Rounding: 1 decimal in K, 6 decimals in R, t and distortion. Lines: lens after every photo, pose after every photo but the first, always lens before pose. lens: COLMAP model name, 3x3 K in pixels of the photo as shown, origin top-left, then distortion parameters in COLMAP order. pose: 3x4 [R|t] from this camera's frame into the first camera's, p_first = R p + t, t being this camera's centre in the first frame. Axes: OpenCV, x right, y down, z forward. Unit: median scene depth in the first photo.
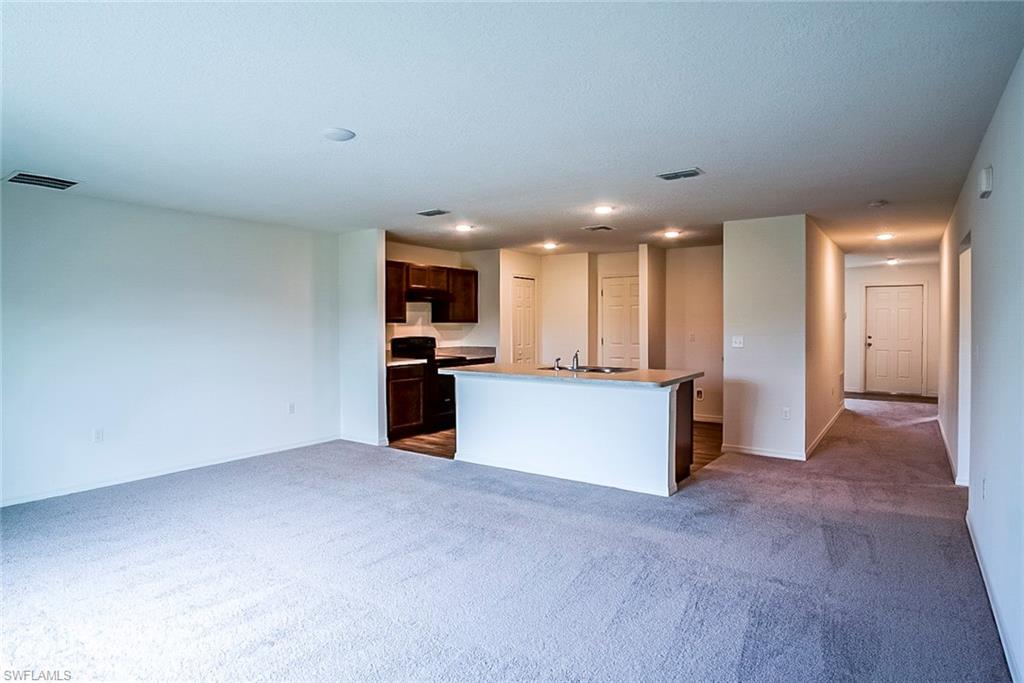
lens RADIAL K [[557.6, 0, 504.5], [0, 557.6, 335.4], [0, 0, 1]] dist [-0.026728, 0.004211]
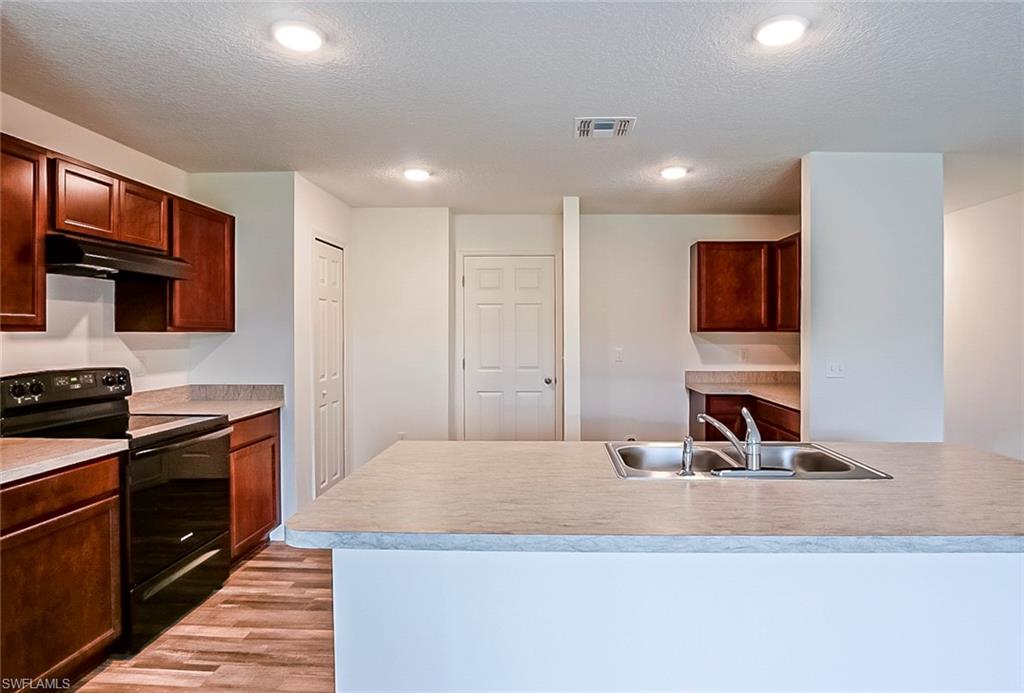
lens RADIAL K [[595.2, 0, 534.0], [0, 595.2, 343.4], [0, 0, 1]] dist [-0.018081, -0.000051]
pose [[0.834198, -0.004126, 0.551449, -0.115538], [0.003397, 0.999991, 0.002343, -0.014054], [-0.551454, -0.000081, 0.834205, 0.492514]]
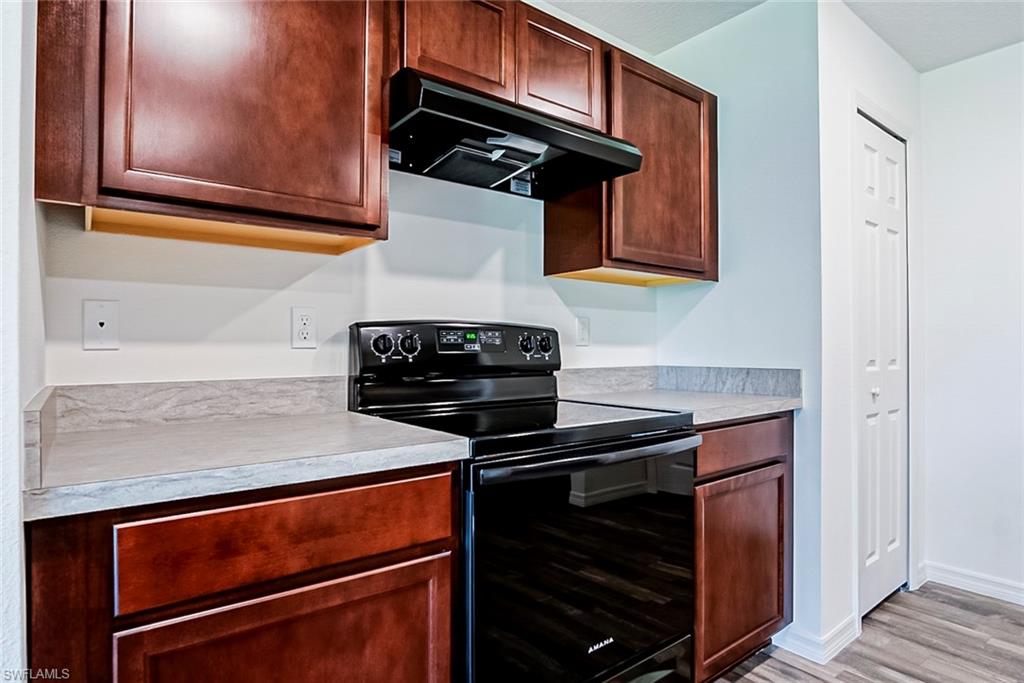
lens RADIAL K [[557.6, 0, 503.4], [0, 557.6, 344.7], [0, 0, 1]] dist [-0.026728, 0.004211]
pose [[0.956584, 0.002147, -0.291447, -0.072588], [-0.008323, 0.999766, -0.019950, 0.016325], [0.291336, 0.021510, 0.956379, 0.742766]]
